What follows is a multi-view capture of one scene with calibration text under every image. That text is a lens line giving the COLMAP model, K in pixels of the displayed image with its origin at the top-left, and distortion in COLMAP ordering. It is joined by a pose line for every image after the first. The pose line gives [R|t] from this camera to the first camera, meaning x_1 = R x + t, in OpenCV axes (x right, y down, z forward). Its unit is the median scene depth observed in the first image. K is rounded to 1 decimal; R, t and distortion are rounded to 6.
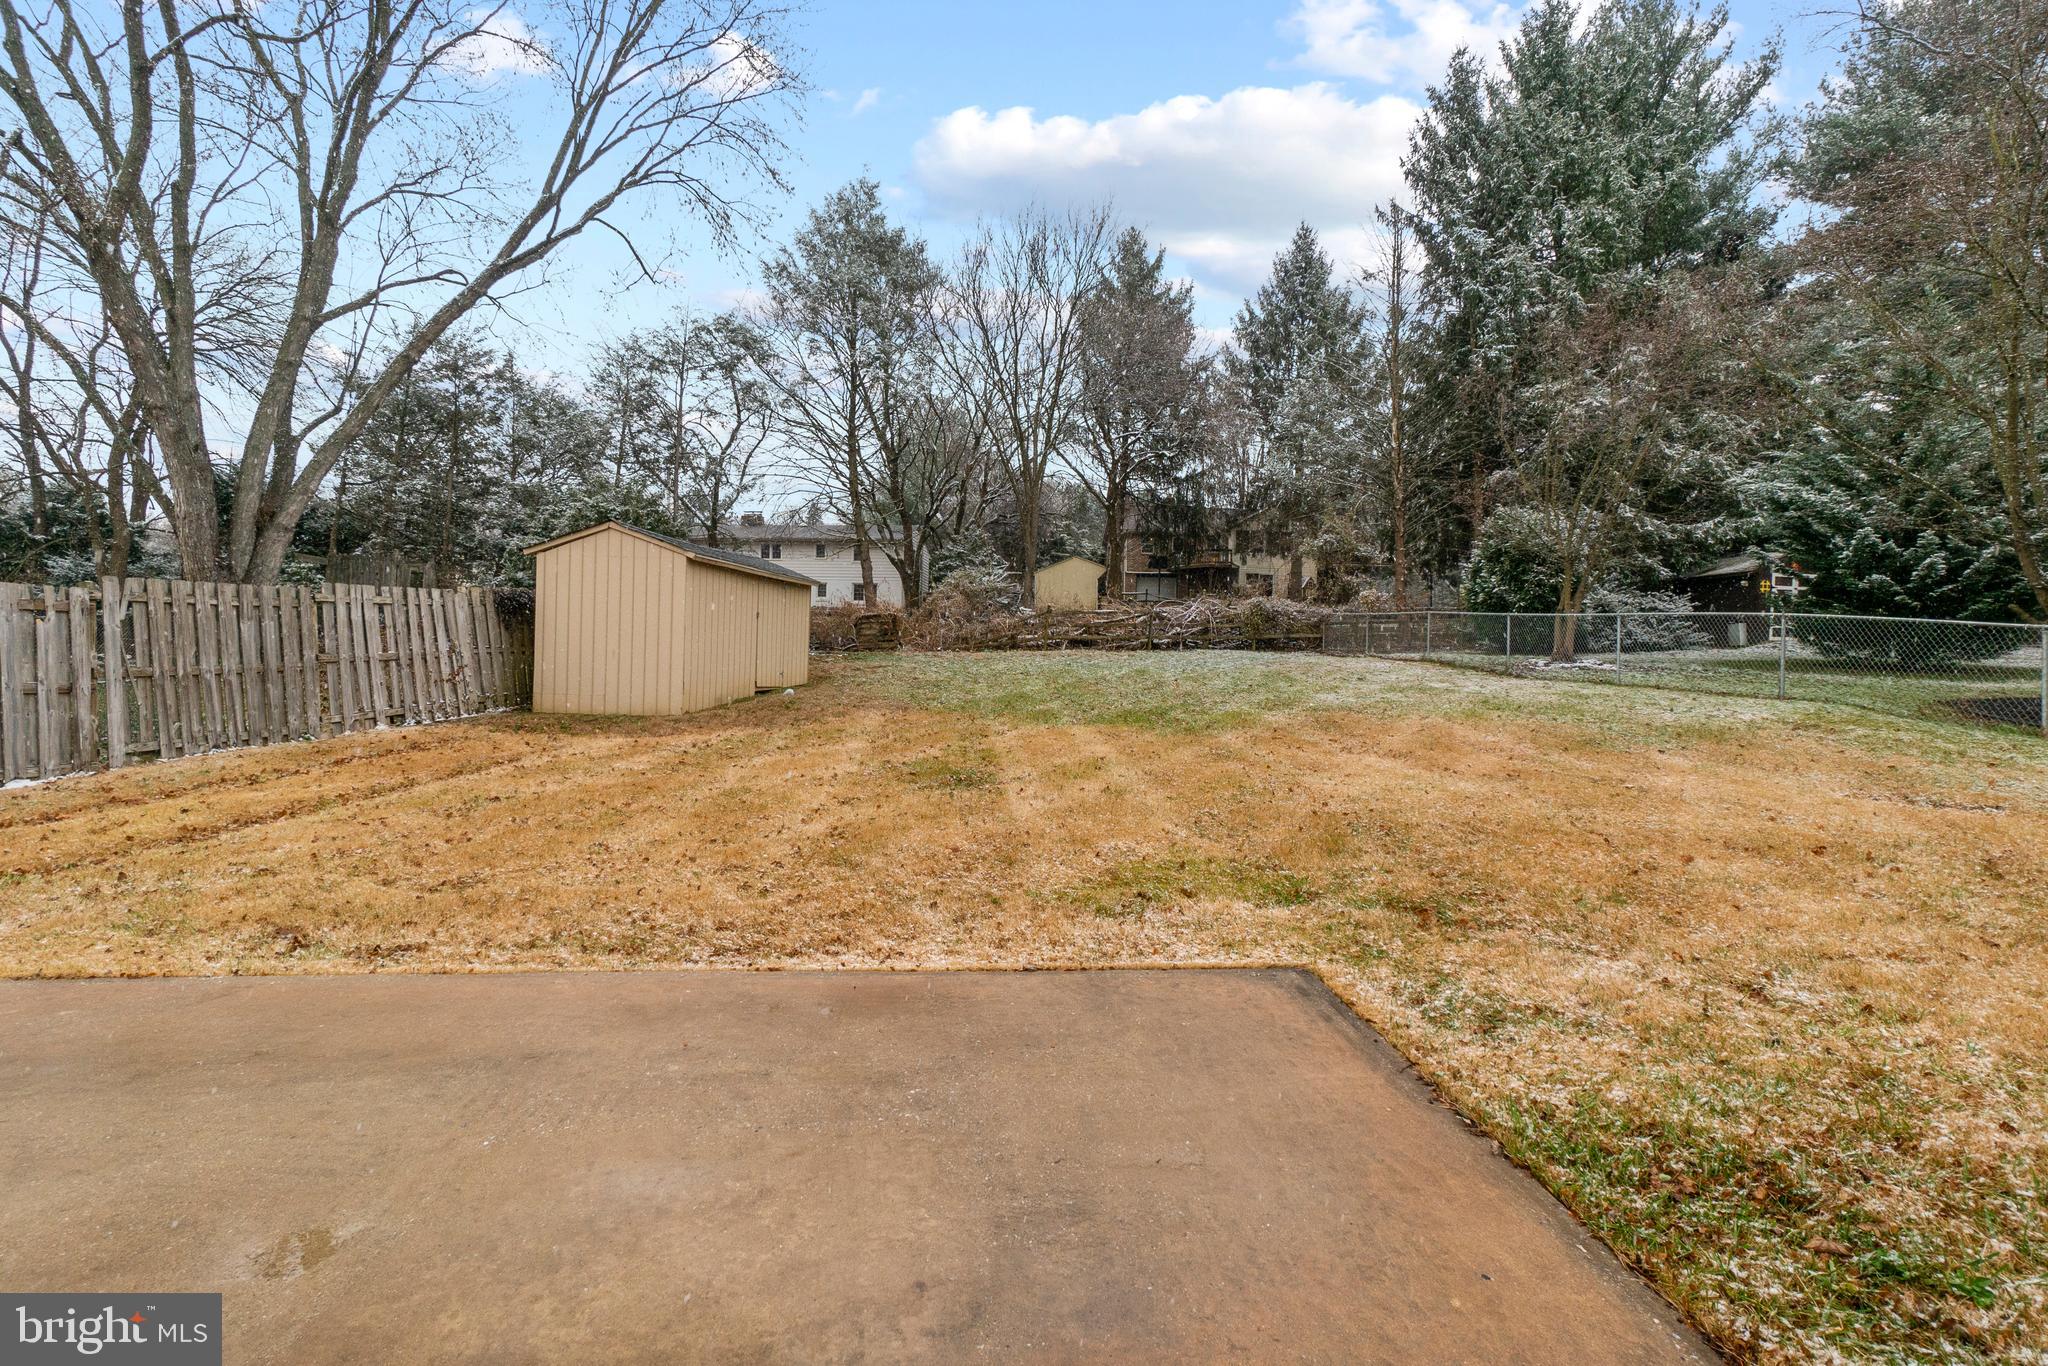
lens RADIAL K [[948.4, 0, 1020.5], [0, 948.4, 675.5], [0, 0, 1]] dist [-0.004880, -0.000088]
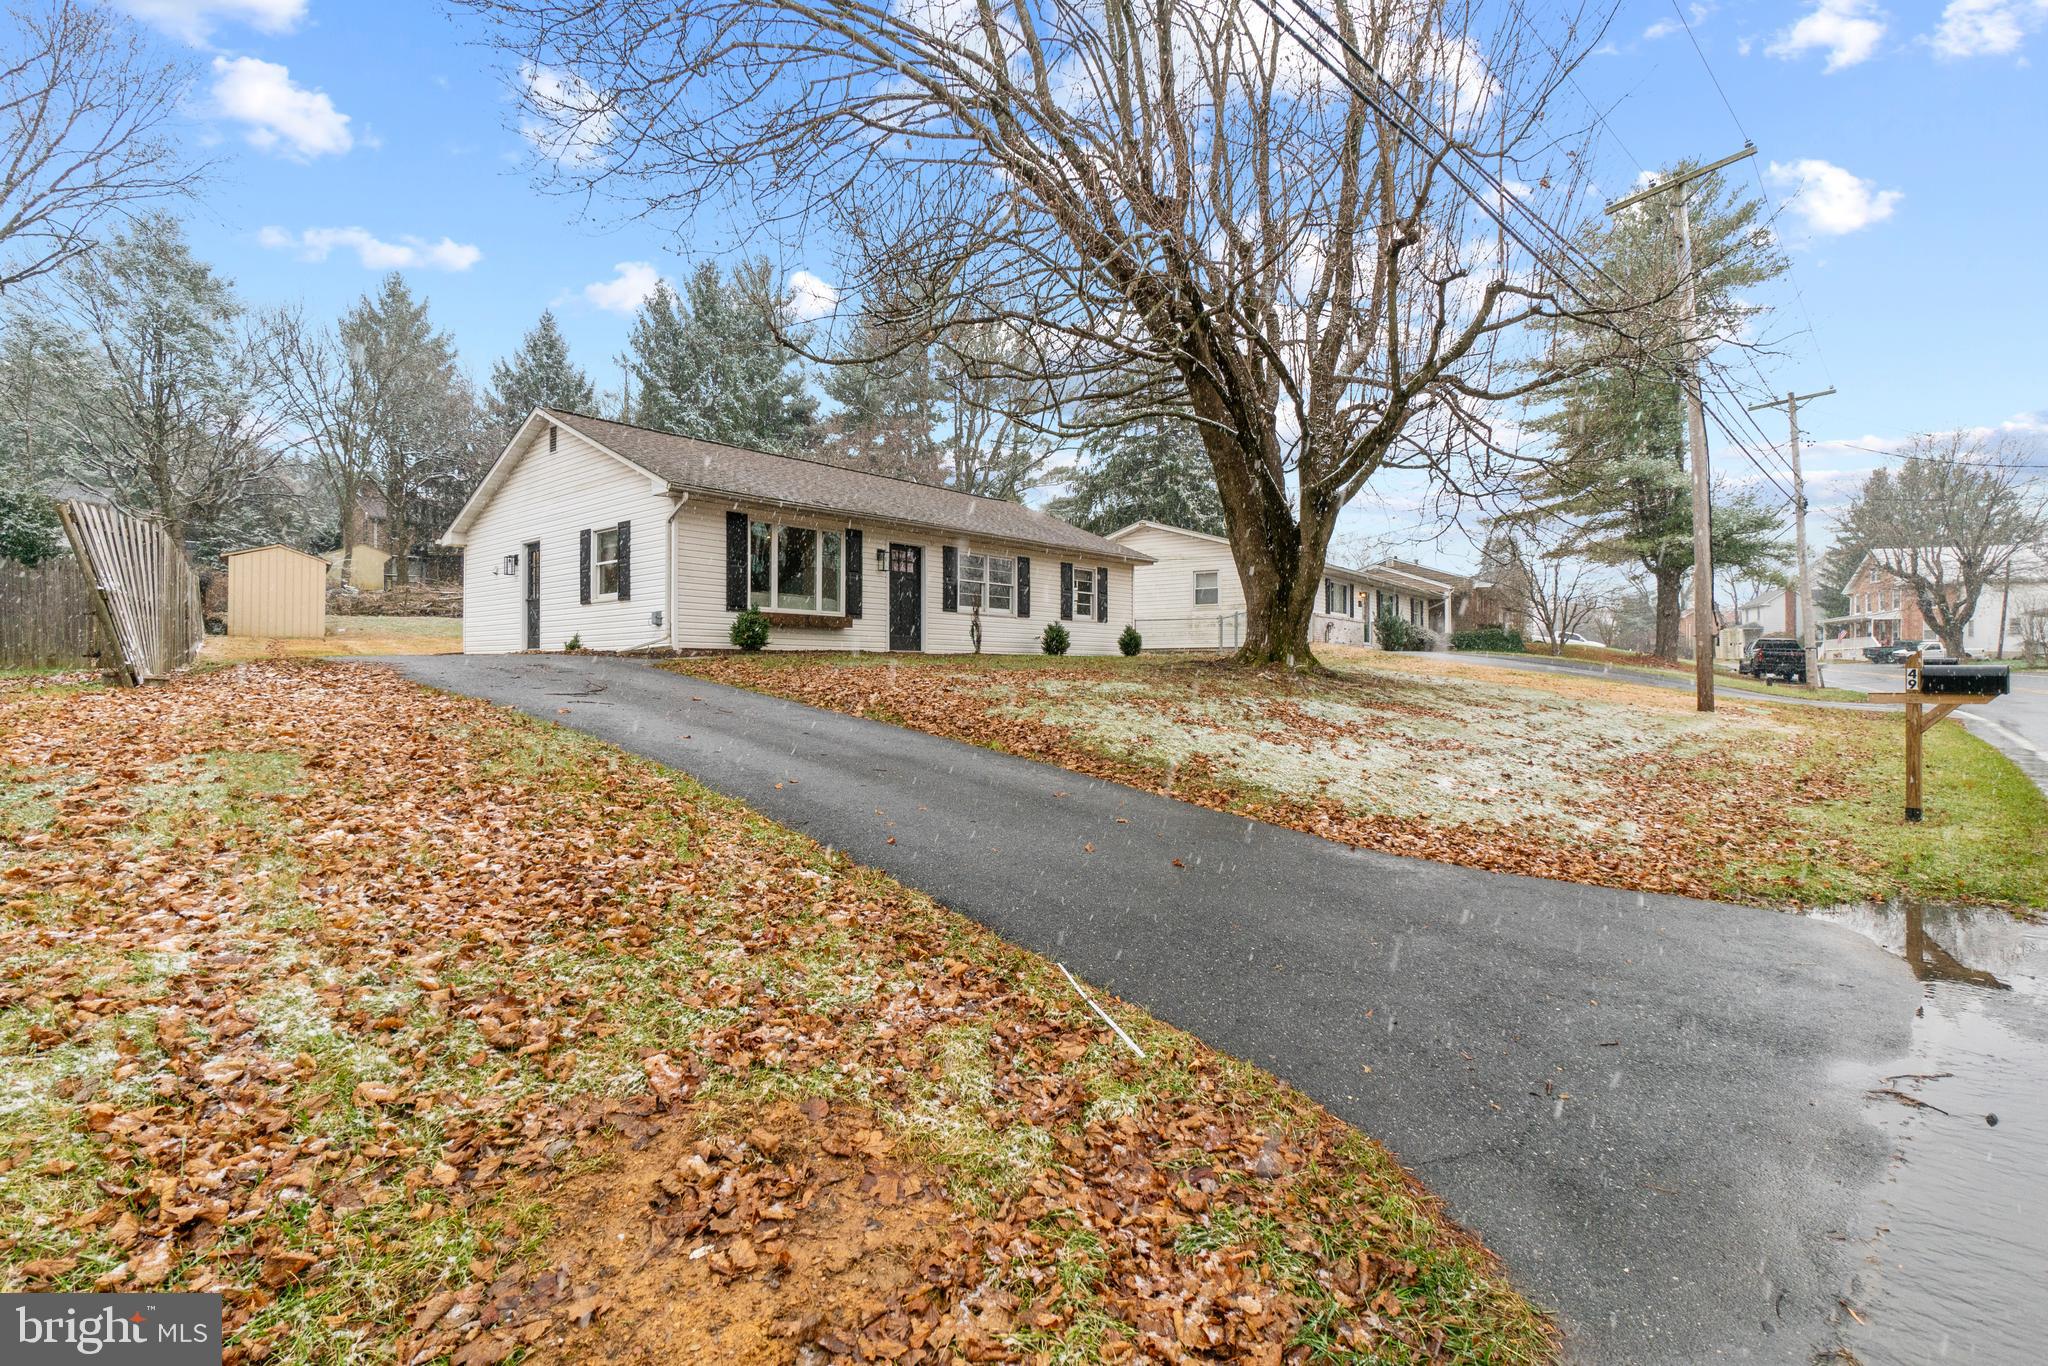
lens RADIAL K [[951.9, 0, 1010.8], [0, 951.9, 672.4], [0, 0, 1]] dist [-0.005417, -0.000015]
pose [[0.701820, -0.014645, 0.712204, -0.378756], [0.007444, 0.999885, 0.013225, 0.050837], [-0.712315, -0.003980, 0.701848, -0.767847]]
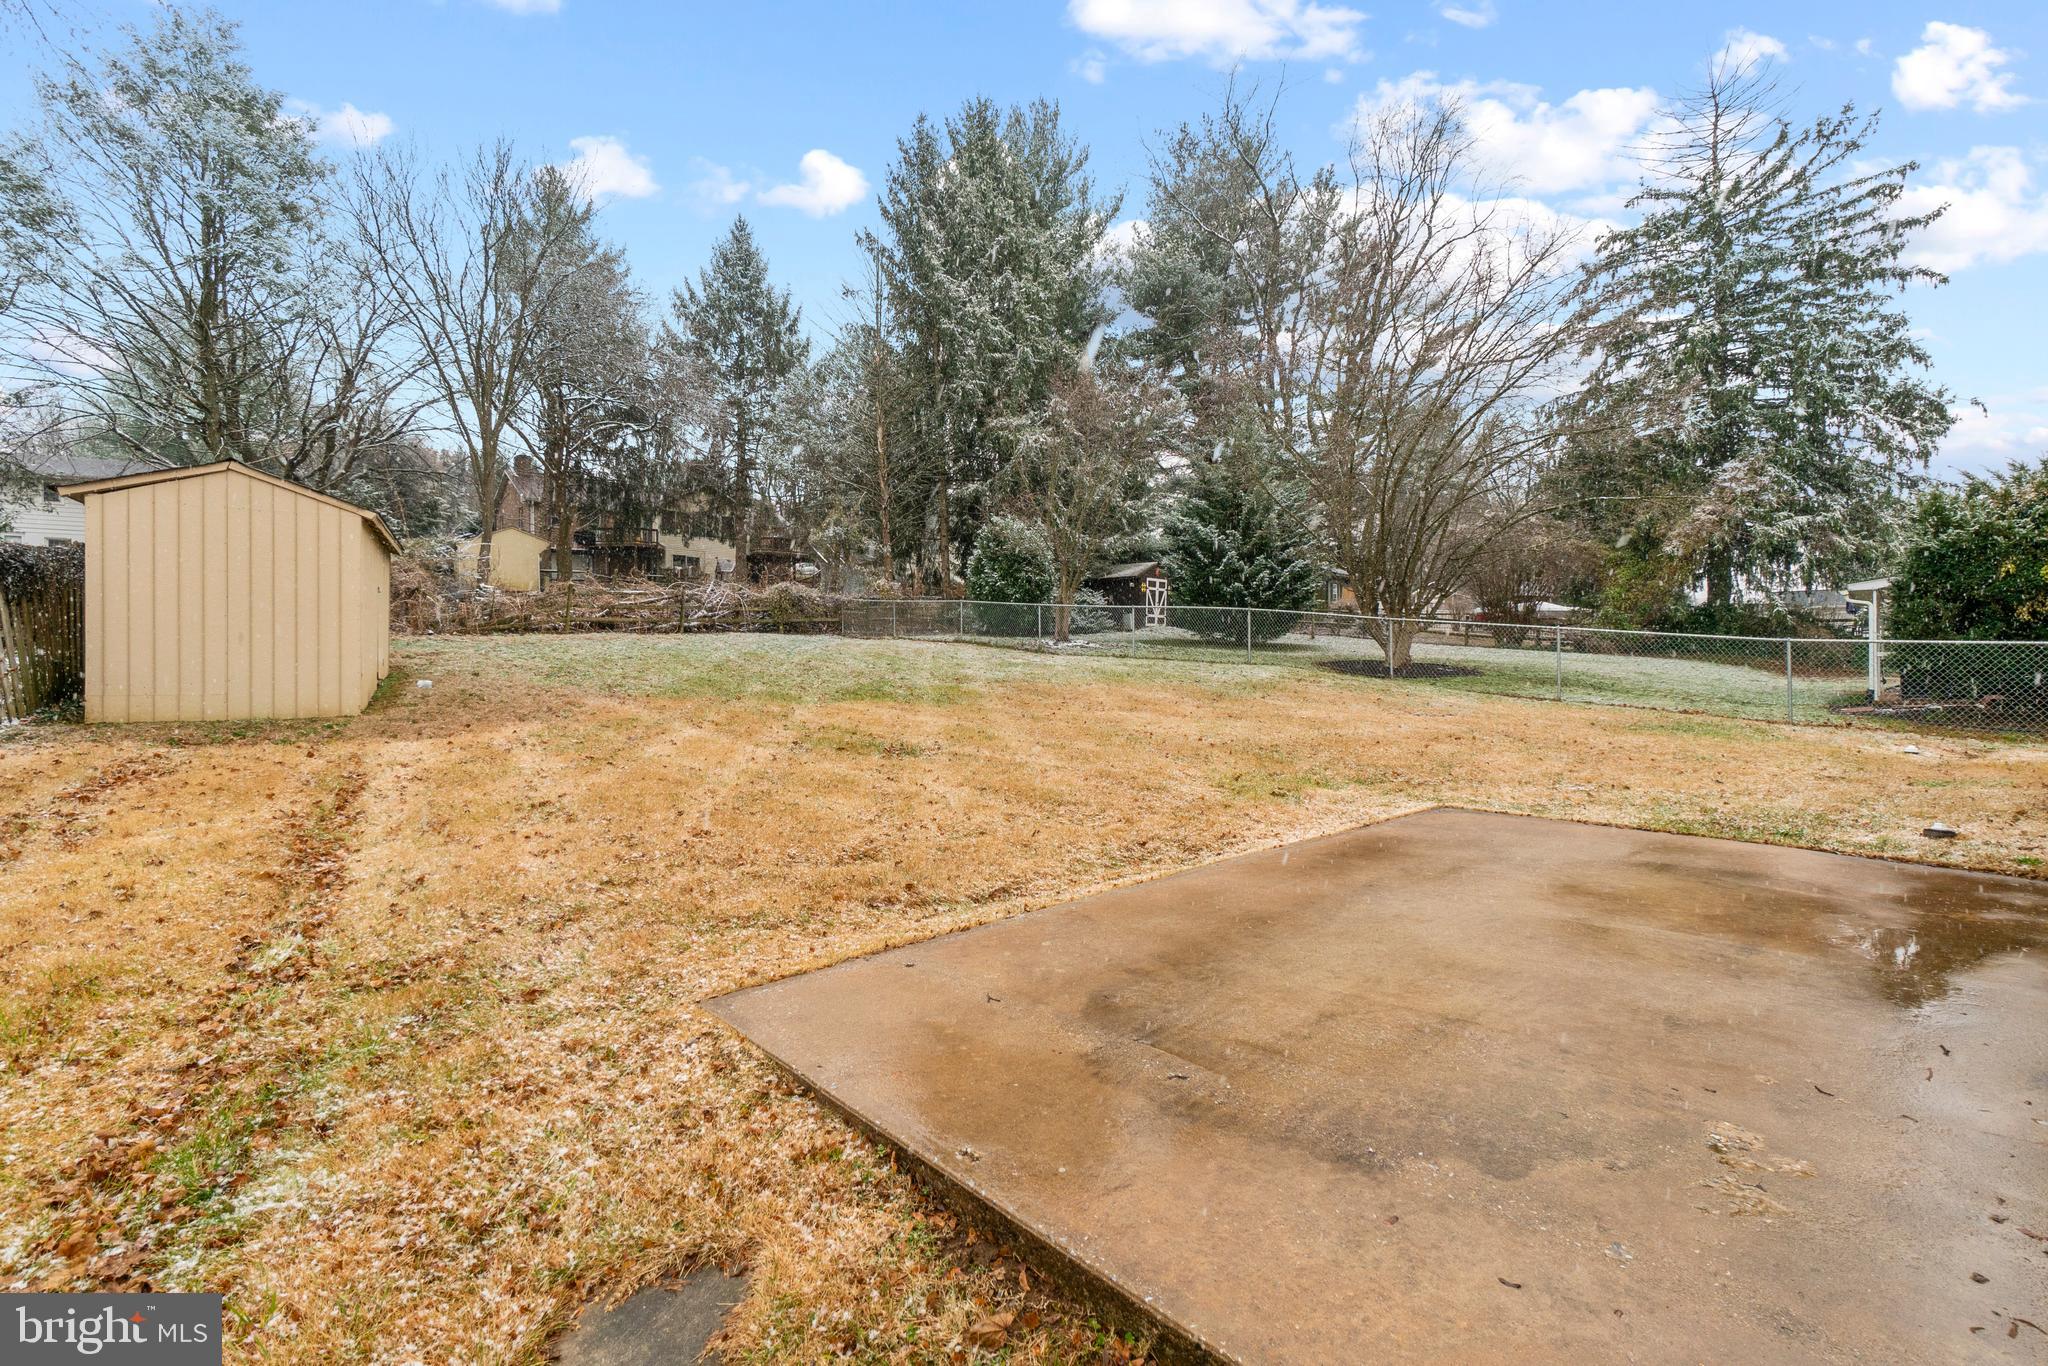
lens RADIAL K [[951.9, 0, 1028.2], [0, 951.9, 671.9], [0, 0, 1]] dist [-0.005417, -0.000015]
pose [[0.780294, -0.025791, 0.624881, -0.200537], [0.017392, 0.999658, 0.019542, 0.000420], [-0.625171, -0.004380, 0.780476, 0.006249]]
